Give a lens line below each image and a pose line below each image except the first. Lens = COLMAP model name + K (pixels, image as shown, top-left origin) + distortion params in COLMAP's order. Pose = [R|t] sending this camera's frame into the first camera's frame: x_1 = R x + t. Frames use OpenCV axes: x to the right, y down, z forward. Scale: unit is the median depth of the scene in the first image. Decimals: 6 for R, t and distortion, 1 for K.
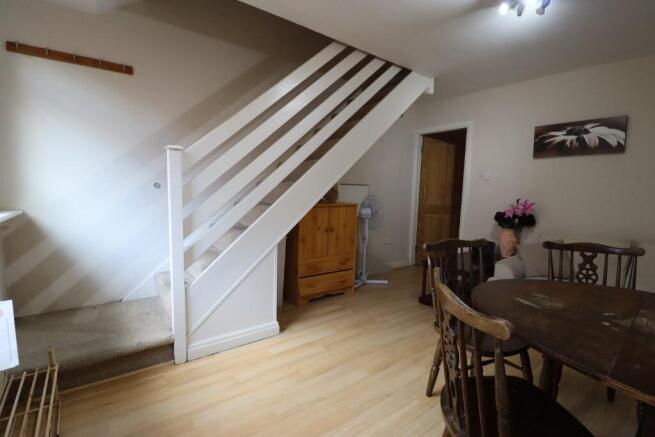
lens RADIAL K [[306.9, 0, 327.0], [0, 306.9, 216.1], [0, 0, 1]] dist [-0.018842, -0.004045]
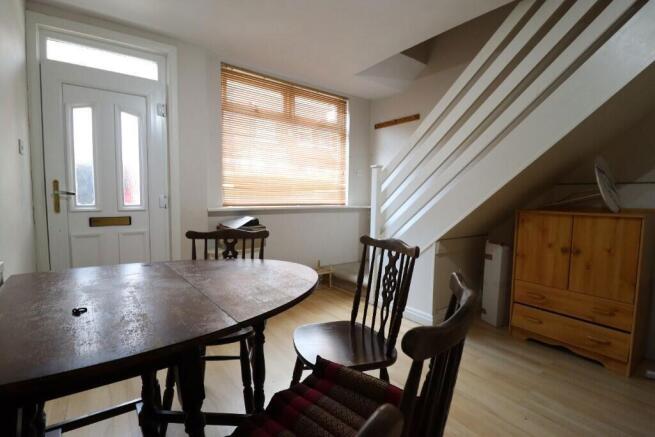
lens RADIAL K [[306.9, 0, 326.8], [0, 306.9, 220.8], [0, 0, 1]] dist [-0.018842, -0.004045]
pose [[-0.020715, 0.043042, -0.998858, 0.685709], [-0.105721, 0.993377, 0.044999, 0.006815], [0.994180, 0.106533, -0.016027, 0.489355]]
